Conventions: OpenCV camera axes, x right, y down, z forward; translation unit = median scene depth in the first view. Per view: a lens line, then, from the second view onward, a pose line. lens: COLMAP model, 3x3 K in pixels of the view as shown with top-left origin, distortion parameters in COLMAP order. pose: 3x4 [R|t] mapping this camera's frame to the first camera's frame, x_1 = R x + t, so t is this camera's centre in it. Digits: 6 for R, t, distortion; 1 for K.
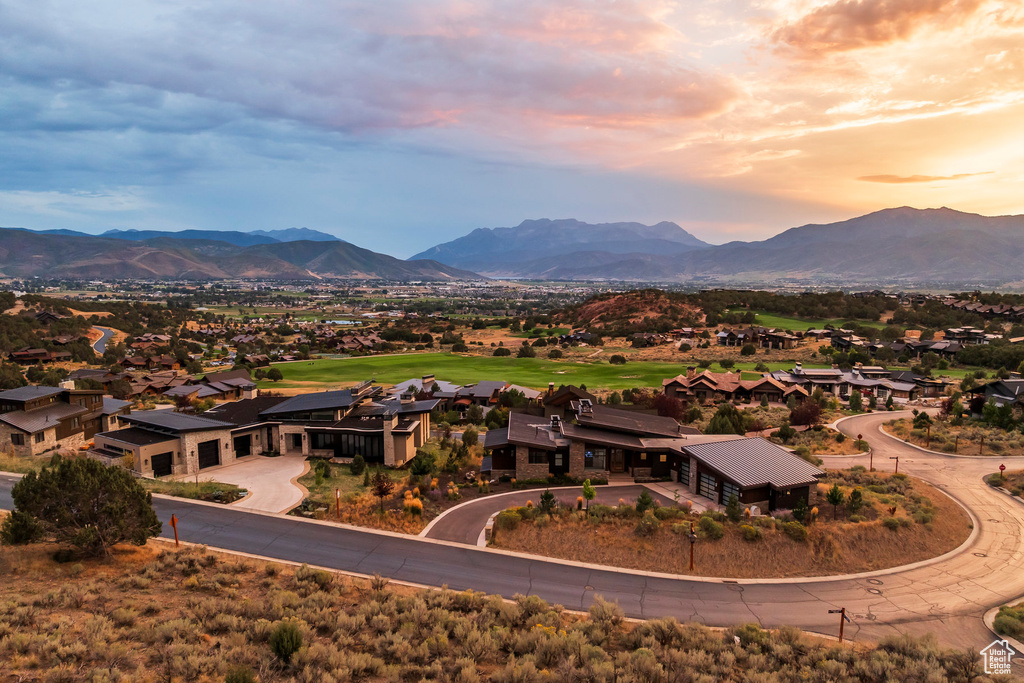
lens RADIAL K [[741.9, 0, 510.0], [0, 741.9, 378.3], [0, 0, 1]] dist [-0.039963, -0.003424]
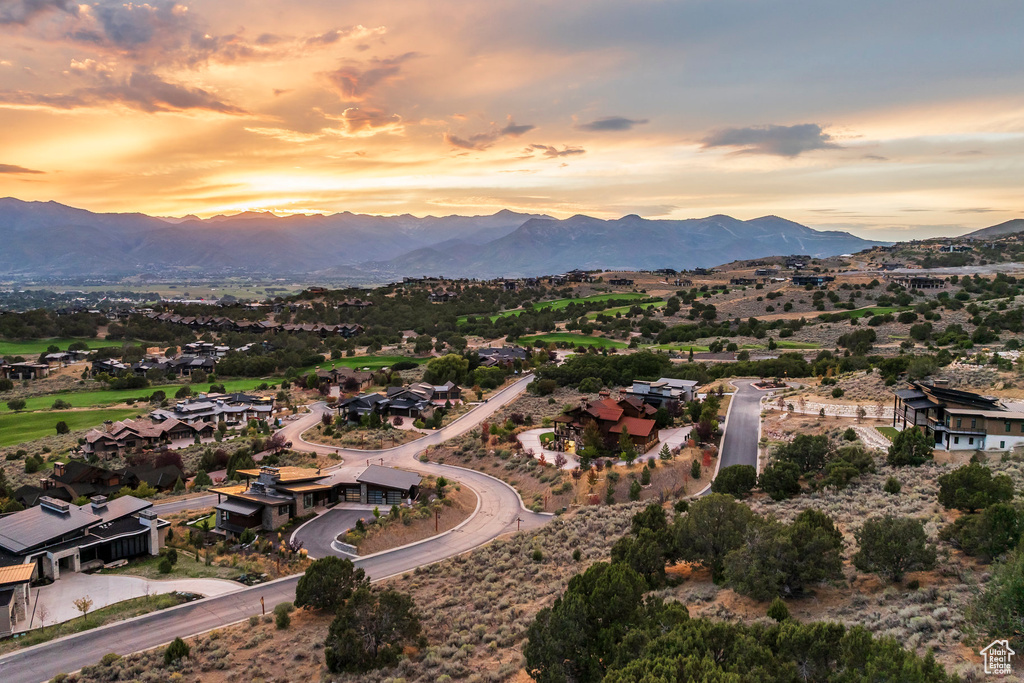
lens RADIAL K [[736.9, 0, 529.4], [0, 736.9, 341.0], [0, 0, 1]] dist [-0.037555, -0.007273]
pose [[0.448240, -0.083391, 0.890015, -0.156368], [0.120586, 0.992179, 0.032233, -0.033856], [-0.885742, 0.092875, 0.454791, -0.024974]]
